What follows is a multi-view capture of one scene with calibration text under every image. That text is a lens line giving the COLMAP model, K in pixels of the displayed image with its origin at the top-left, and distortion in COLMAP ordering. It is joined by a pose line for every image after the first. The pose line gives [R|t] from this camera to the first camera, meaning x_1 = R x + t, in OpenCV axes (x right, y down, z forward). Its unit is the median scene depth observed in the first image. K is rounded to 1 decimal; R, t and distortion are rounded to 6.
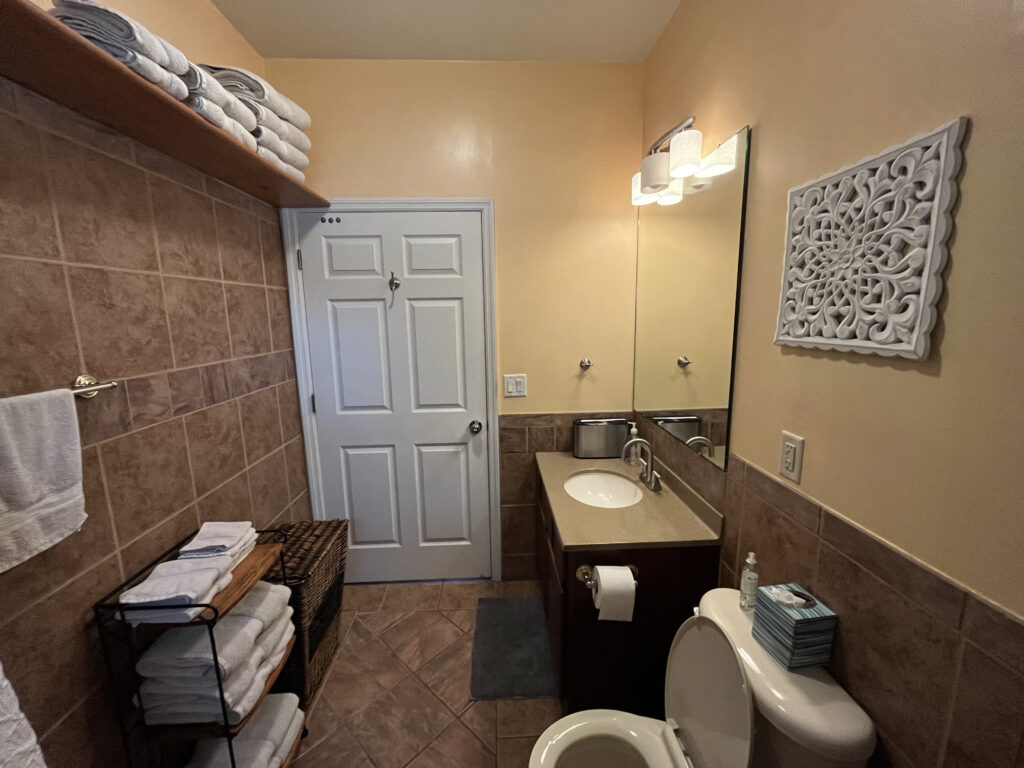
lens RADIAL K [[414.8, 0, 511.7], [0, 414.8, 381.7], [0, 0, 1]] dist [-0.002869, -0.000280]
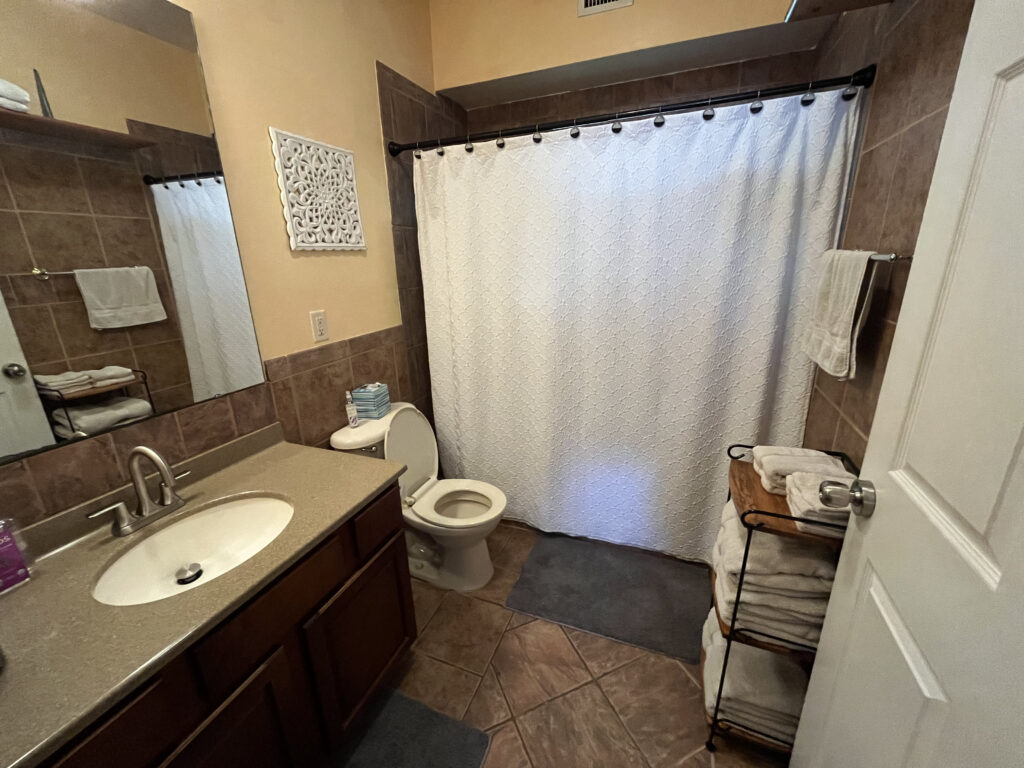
lens RADIAL K [[414.8, 0, 511.7], [0, 414.8, 381.7], [0, 0, 1]] dist [-0.002869, -0.000280]
pose [[-0.911496, -0.078408, 0.403767, -0.698138], [0.109073, 0.900438, 0.421087, -0.232030], [-0.396584, 0.427859, -0.812193, 2.374514]]
